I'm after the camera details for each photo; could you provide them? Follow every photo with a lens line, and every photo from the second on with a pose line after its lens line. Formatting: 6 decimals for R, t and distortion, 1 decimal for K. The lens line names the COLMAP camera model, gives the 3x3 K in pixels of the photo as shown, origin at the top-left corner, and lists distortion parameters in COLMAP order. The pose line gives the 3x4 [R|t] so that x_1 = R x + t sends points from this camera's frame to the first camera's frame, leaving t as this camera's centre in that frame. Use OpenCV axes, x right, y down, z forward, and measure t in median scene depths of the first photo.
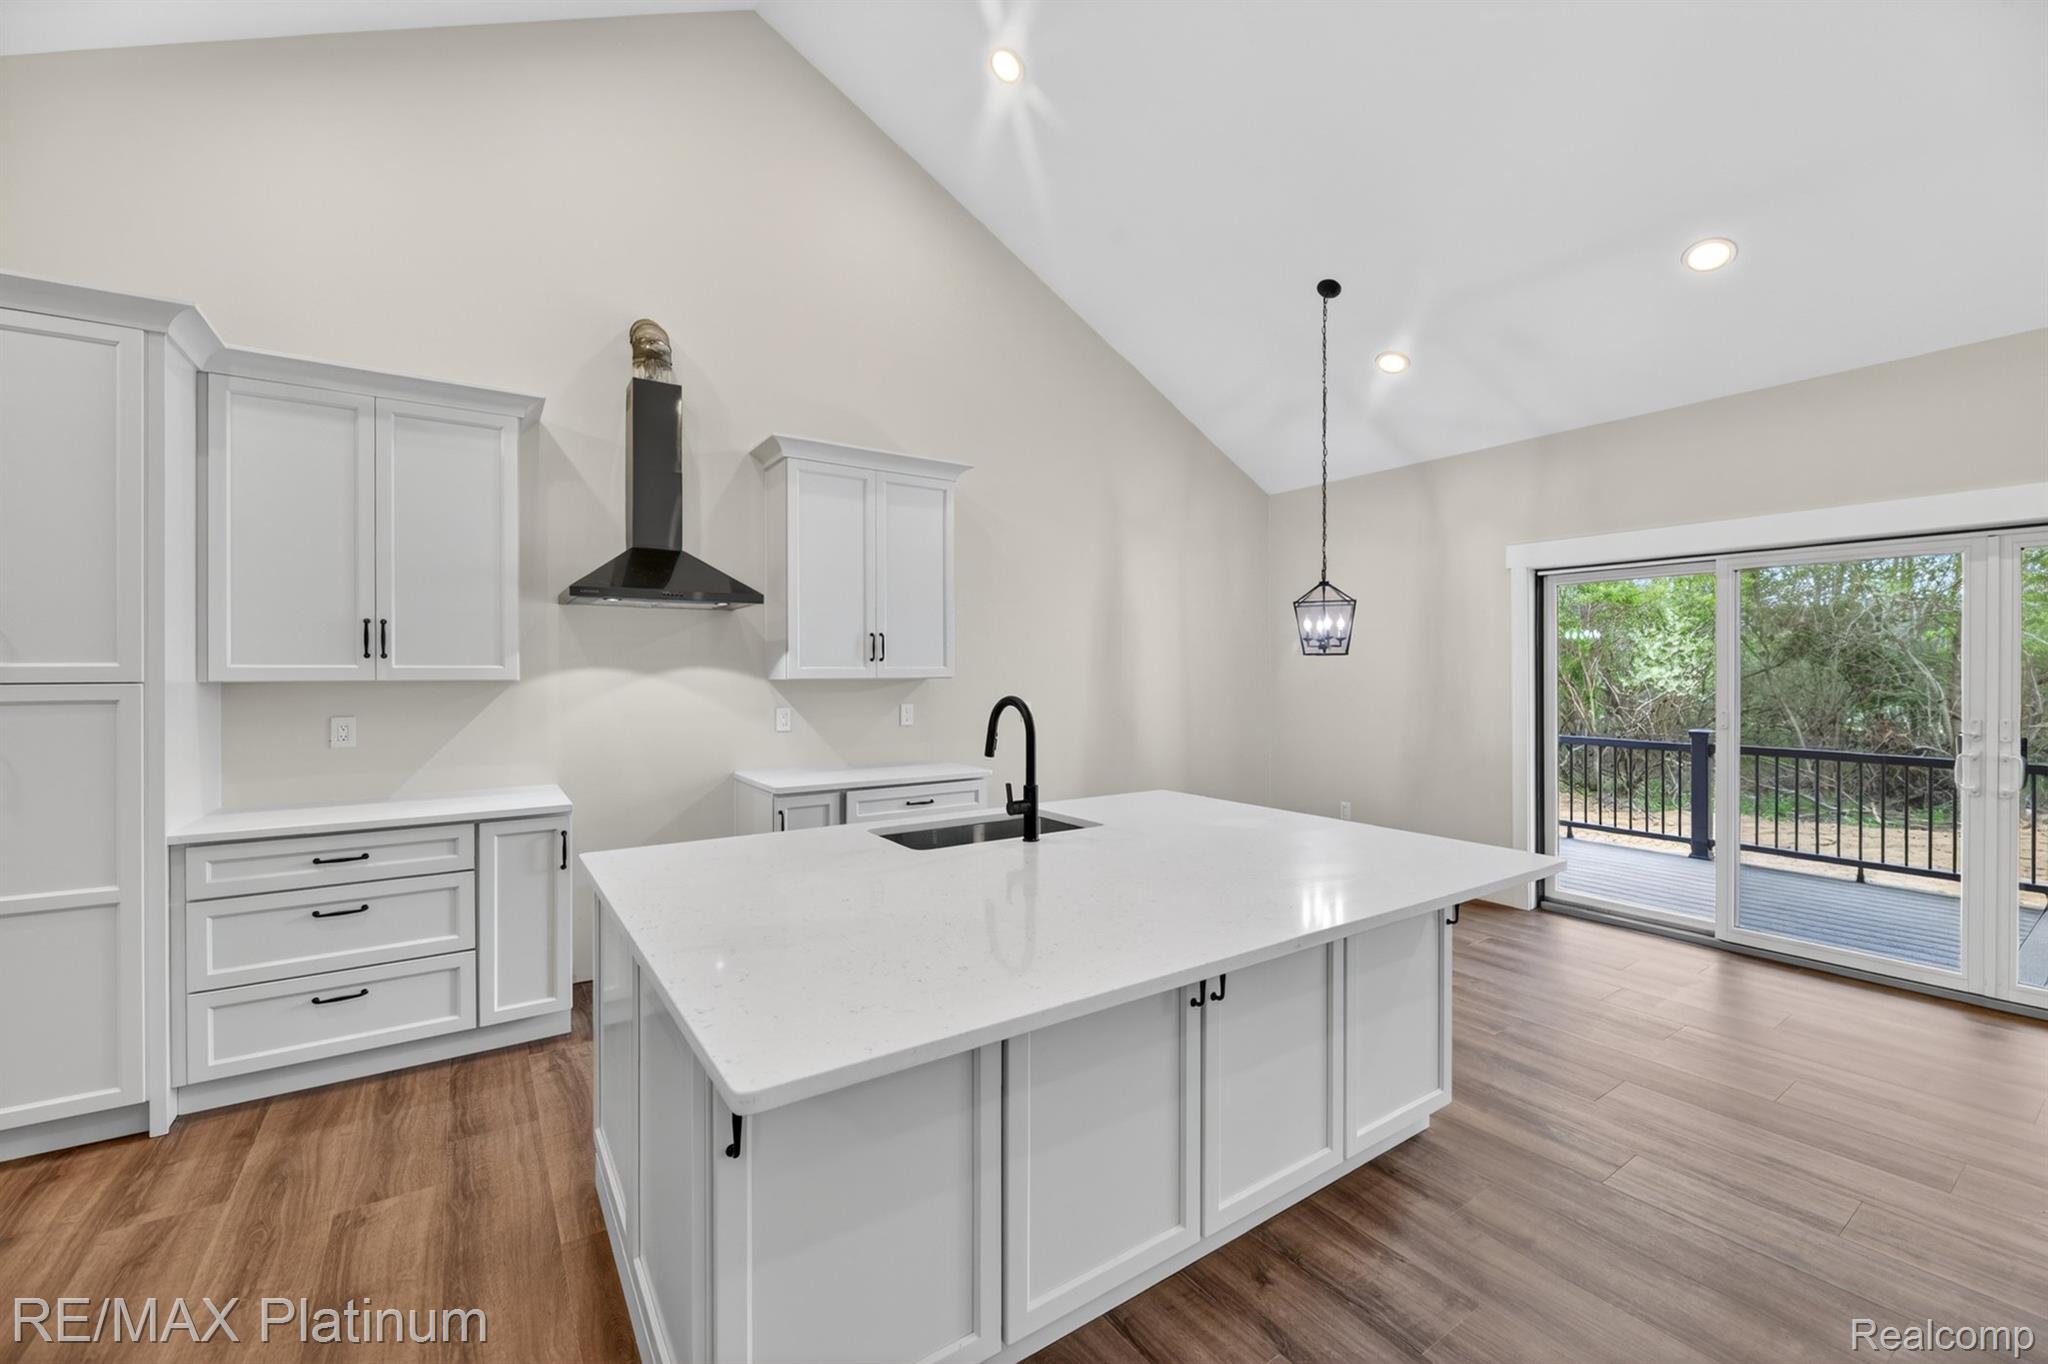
lens RADIAL K [[809.3, 0, 1023.3], [0, 809.3, 674.2], [0, 0, 1]] dist [-0.027704, 0.000034]
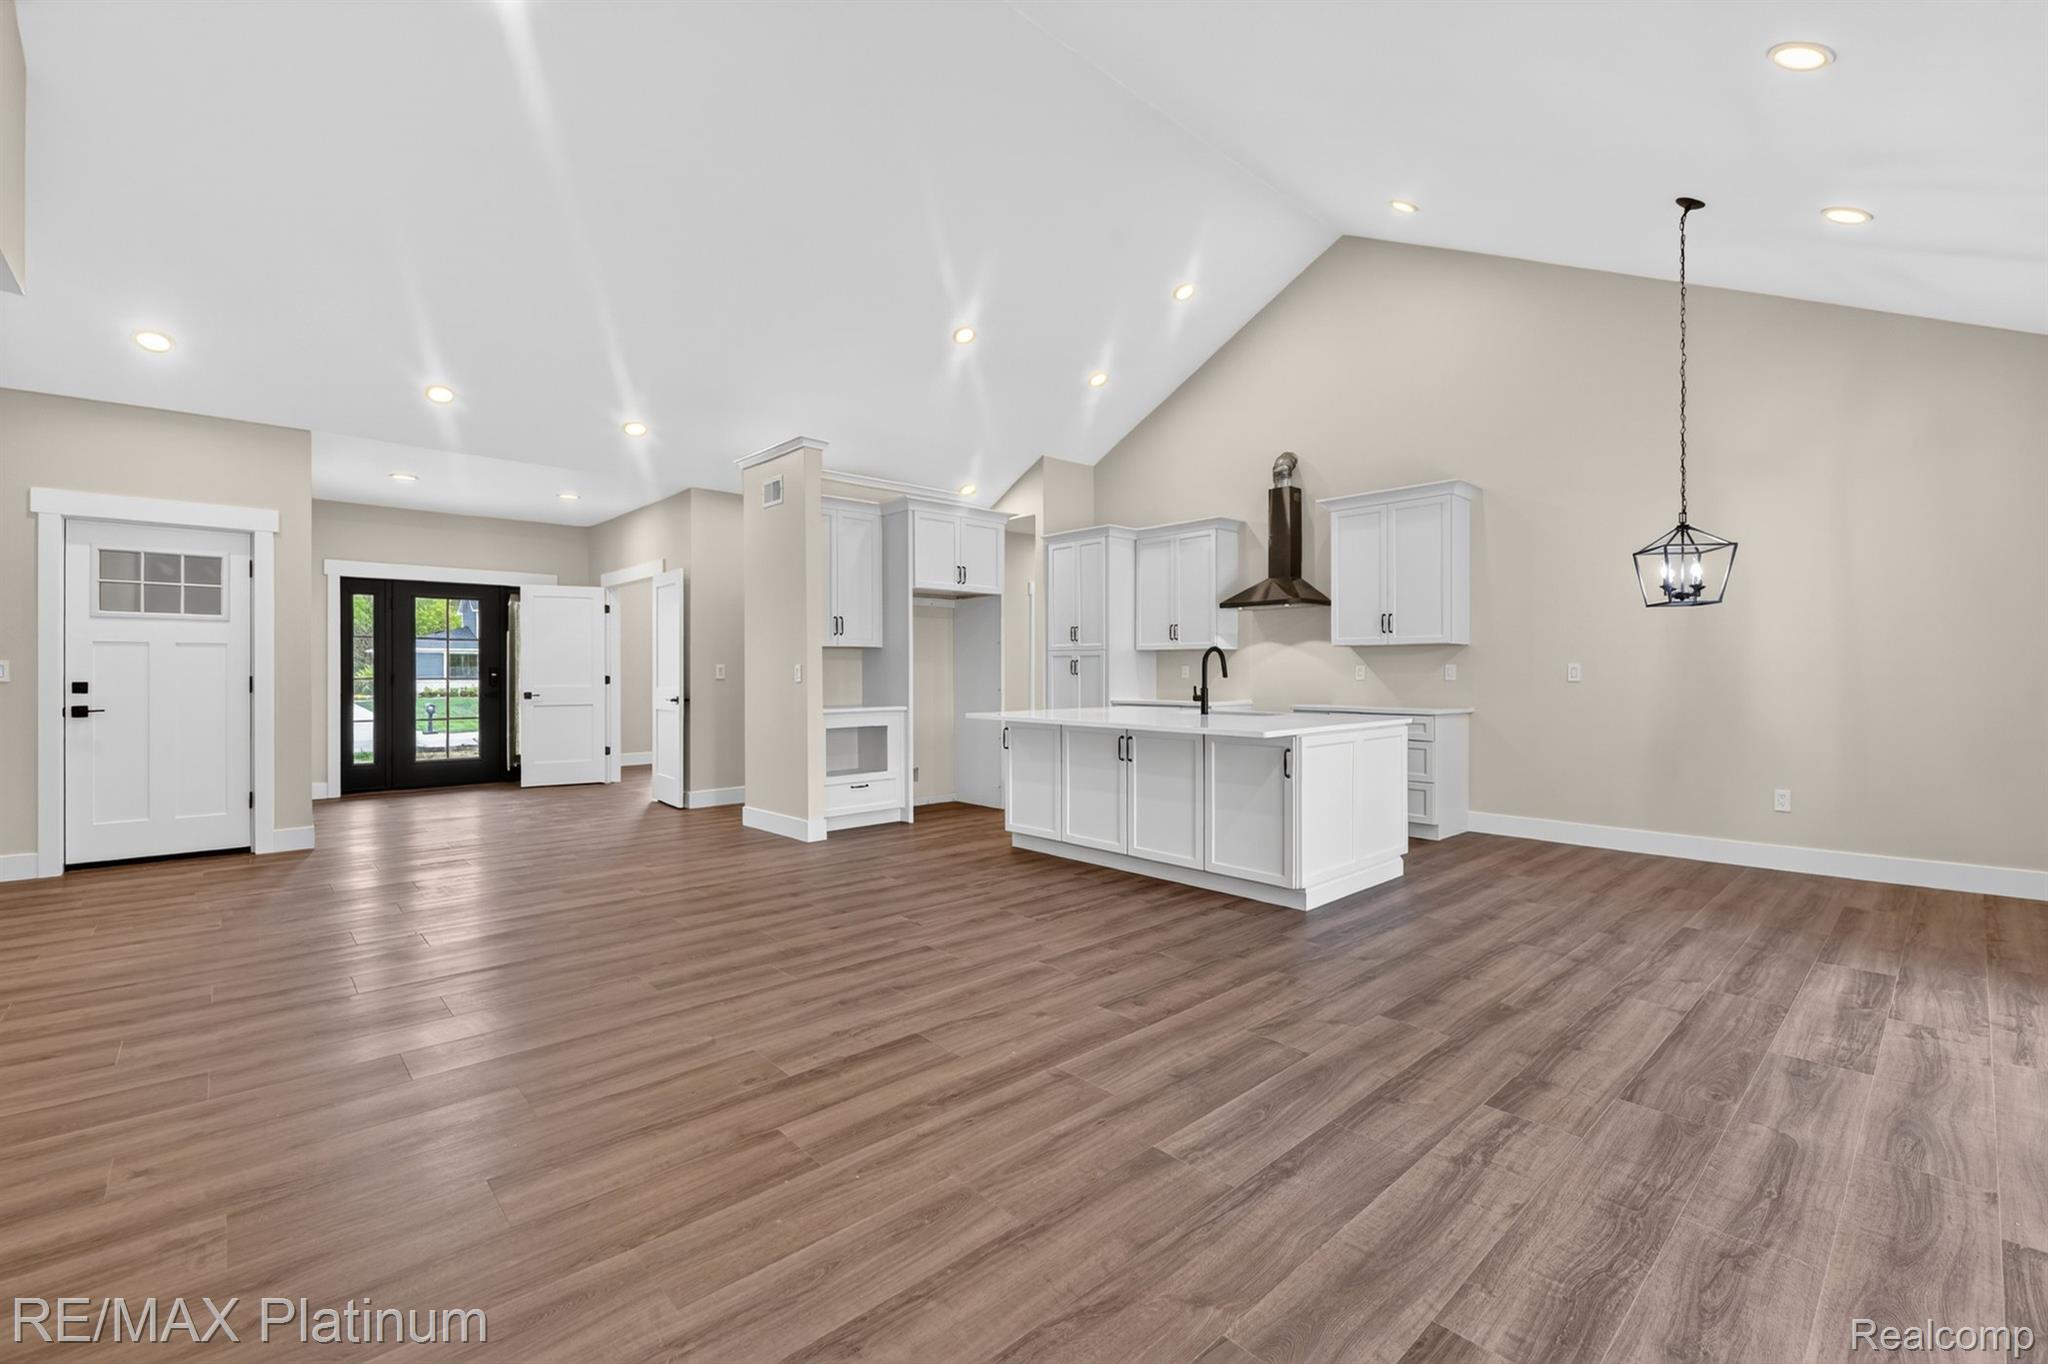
lens RADIAL K [[833.4, 0, 1027.1], [0, 833.4, 668.8], [0, 0, 1]] dist [-0.000885, -0.000043]
pose [[0.158347, -0.000317, -0.987384, 1.333841], [0.000902, 1.000000, -0.000177, 0.053833], [0.987383, -0.000863, 0.158347, 0.120921]]
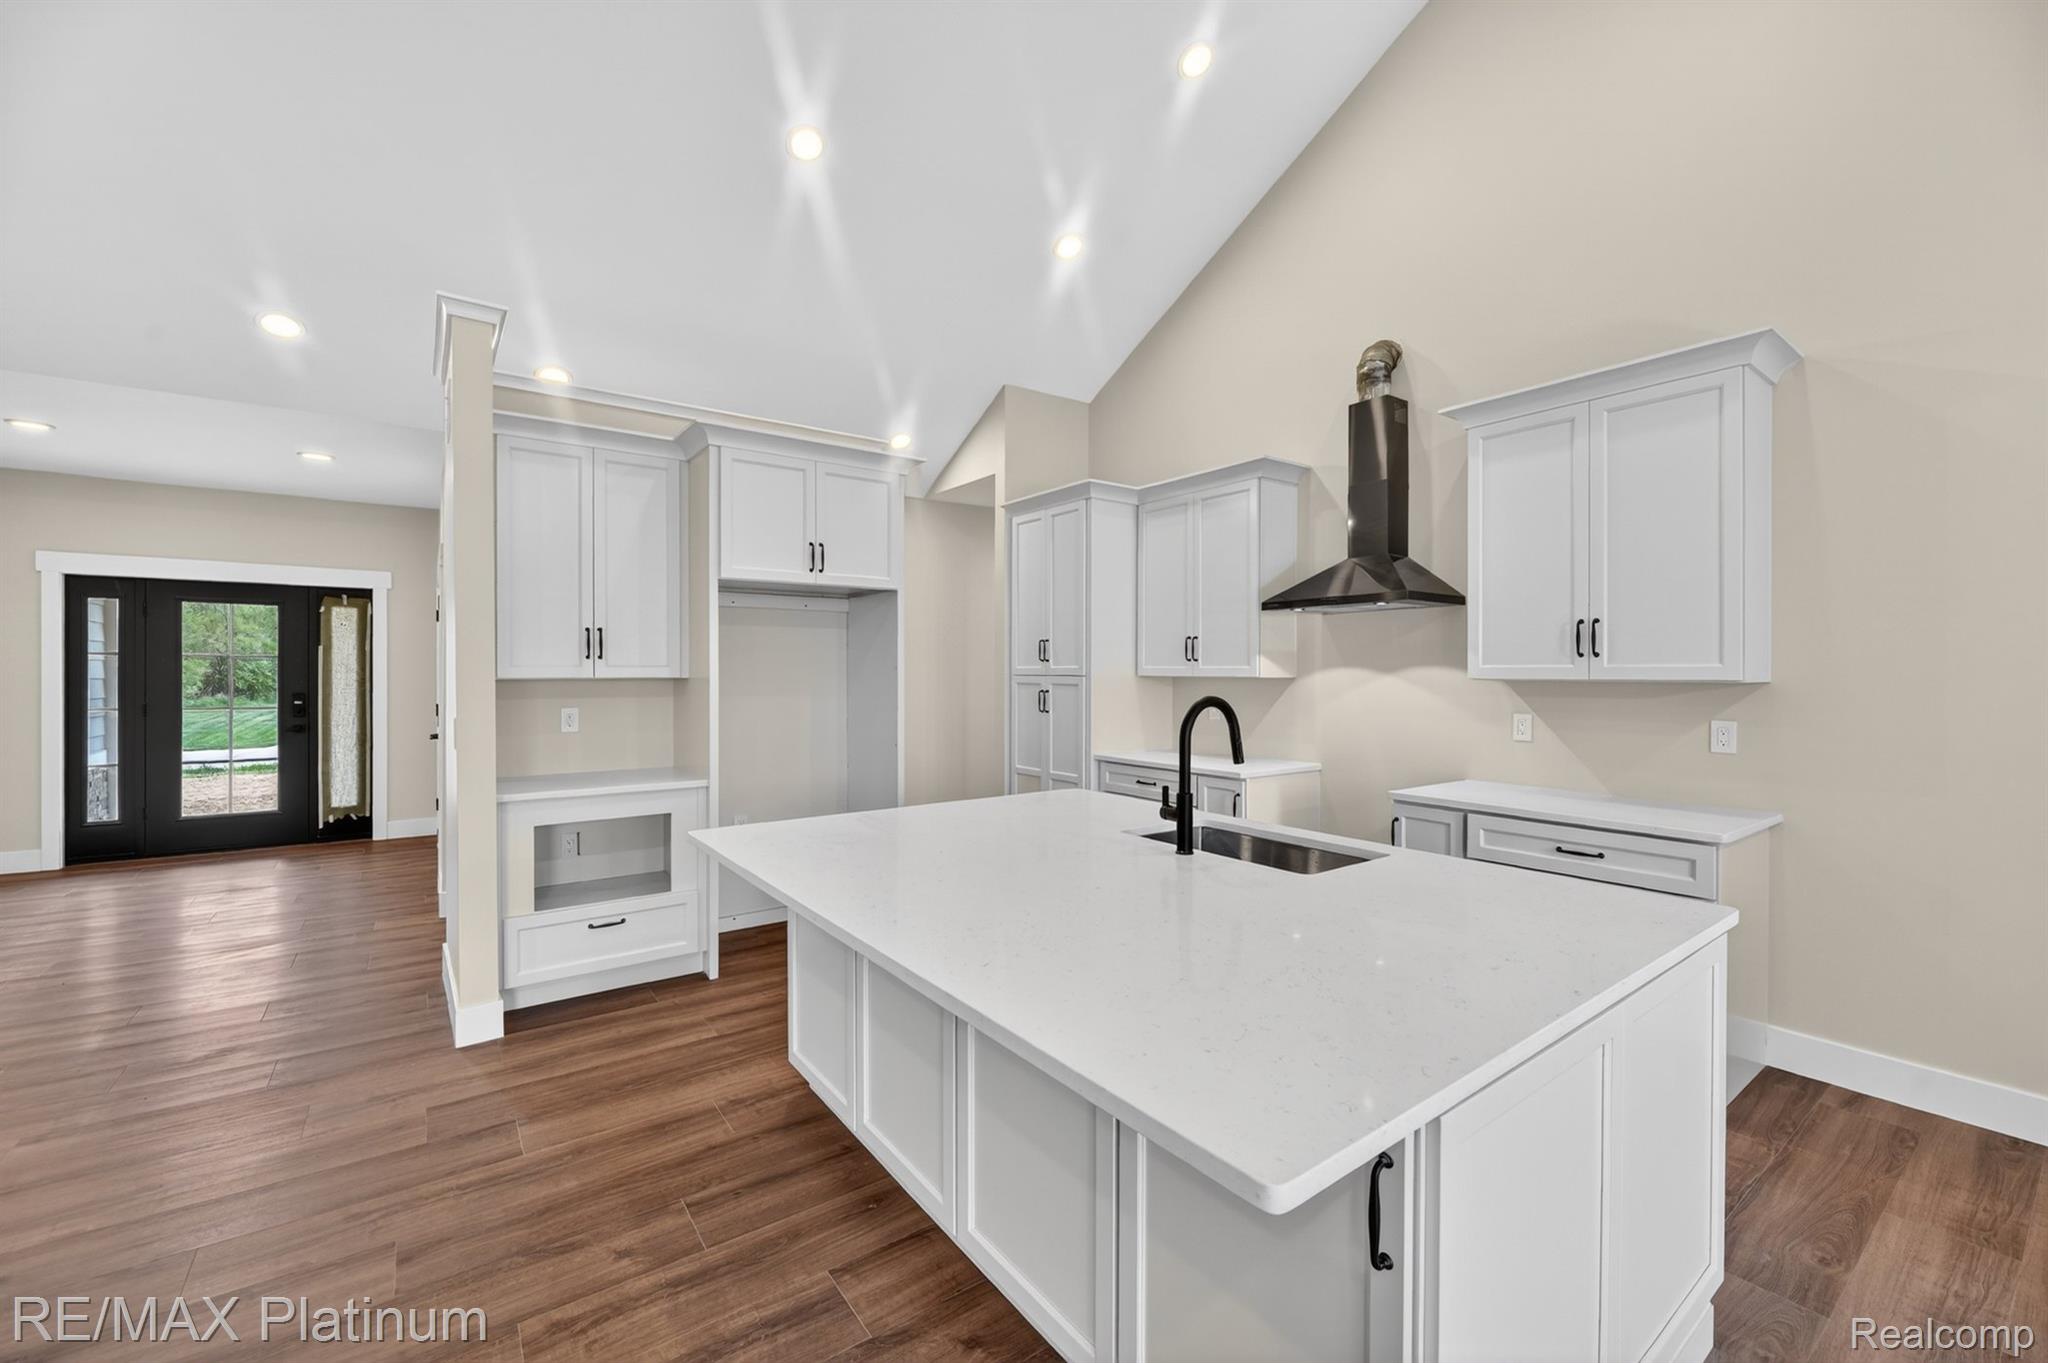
lens RADIAL K [[809.1, 0, 1027.0], [0, 809.1, 665.4], [0, 0, 1]] dist [0.001204, 0.000068]
pose [[0.047669, -0.006856, -0.998840, 0.592066], [-0.001275, 0.999975, -0.006924, -0.002248], [0.998862, 0.001603, 0.047659, 0.490164]]
